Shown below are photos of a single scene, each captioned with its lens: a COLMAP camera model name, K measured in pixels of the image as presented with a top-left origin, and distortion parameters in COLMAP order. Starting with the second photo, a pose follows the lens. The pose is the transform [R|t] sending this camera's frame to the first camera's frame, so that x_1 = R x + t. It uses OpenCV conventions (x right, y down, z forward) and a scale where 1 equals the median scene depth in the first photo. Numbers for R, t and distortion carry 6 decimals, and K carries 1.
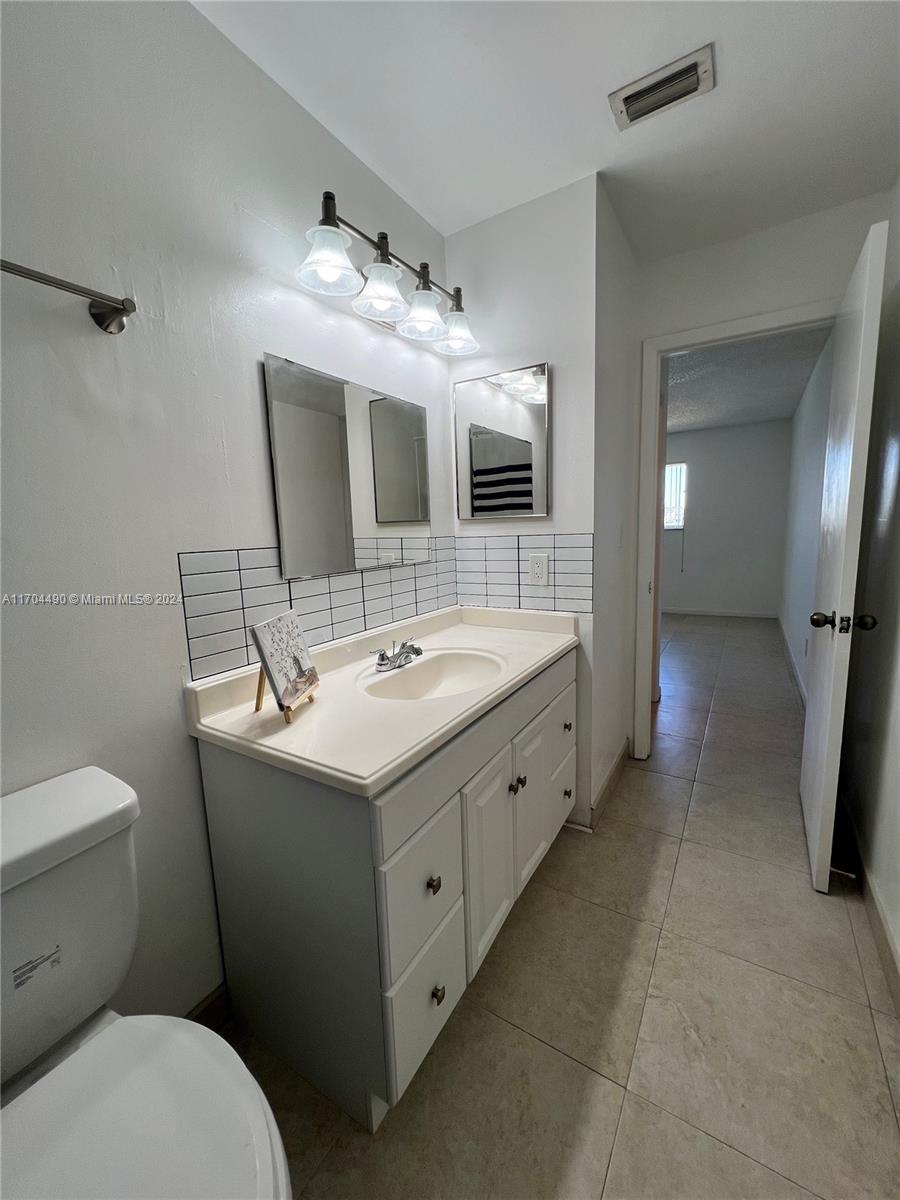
lens RADIAL K [[482.1, 0, 450.0], [0, 482.1, 600.0], [0, 0, 1]] dist [0.000228, 0.000285]
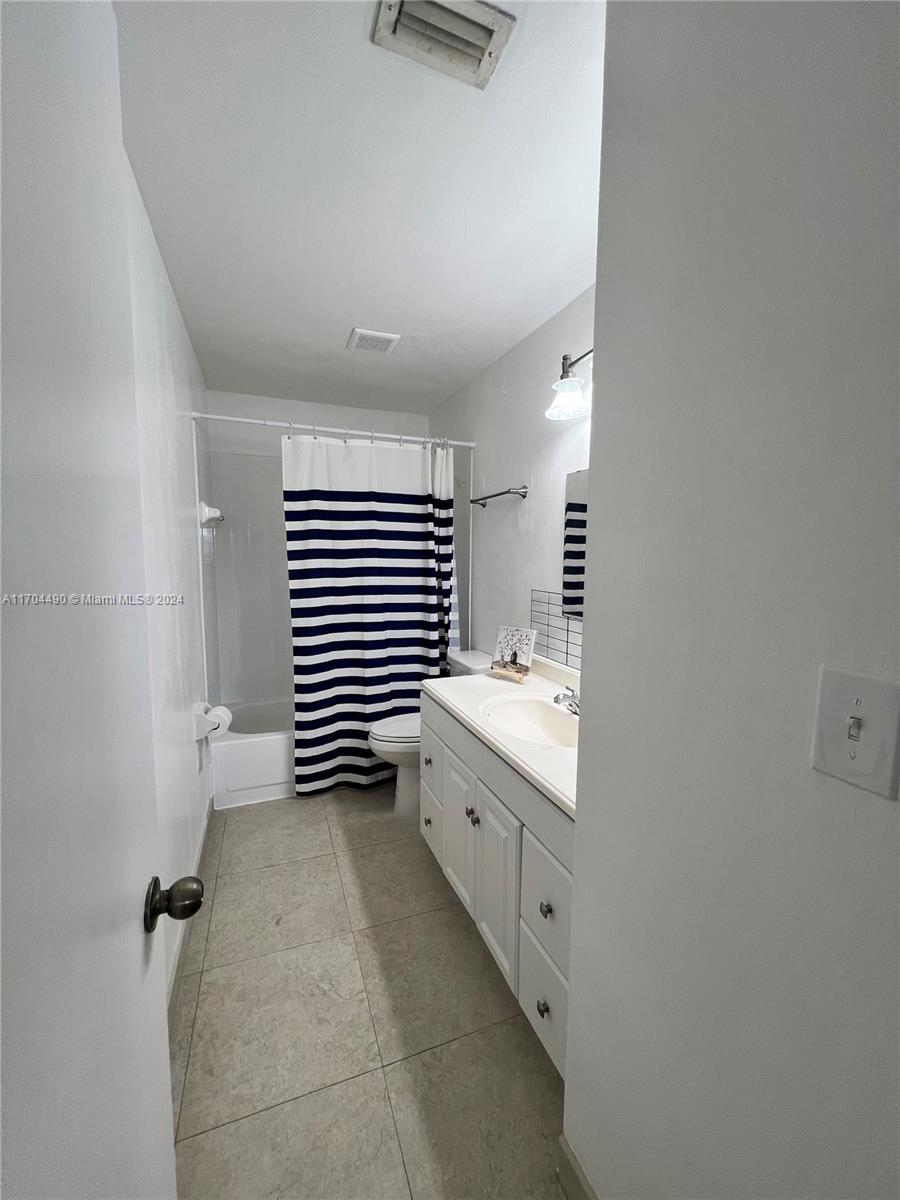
lens RADIAL K [[479.6, 0, 449.8], [0, 479.6, 601.4], [0, 0, 1]] dist [-0.000725, 0.000183]
pose [[-0.608909, 0.106861, -0.786009, 1.090147], [-0.105074, 0.971287, 0.213449, -0.380159], [0.786250, 0.212560, -0.580197, 1.618446]]
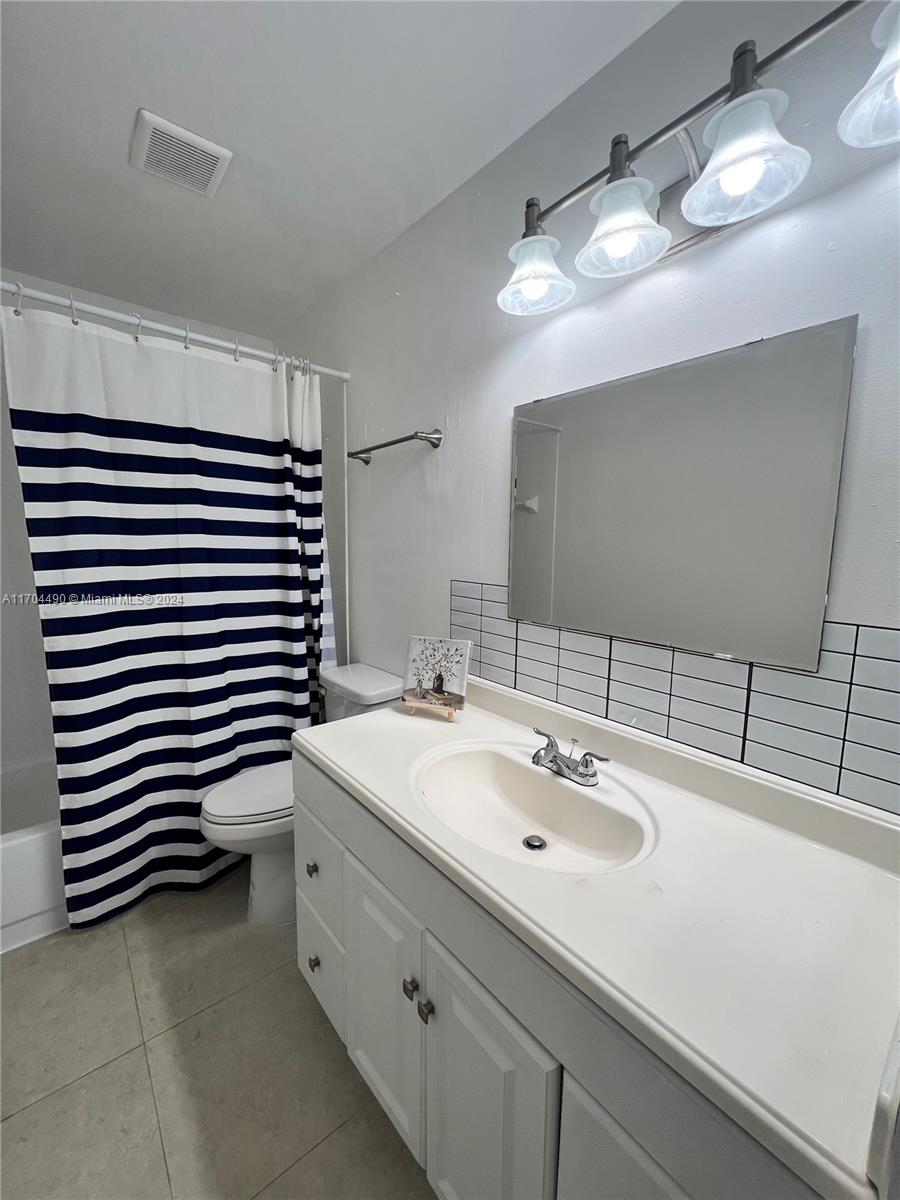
lens RADIAL K [[479.6, 0, 449.8], [0, 479.6, 601.4], [0, 0, 1]] dist [-0.000725, 0.000183]
pose [[-0.322399, 0.145882, -0.935295, 0.683826], [-0.143691, 0.969062, 0.200679, -0.271983], [0.935634, 0.199093, -0.291463, 1.194929]]
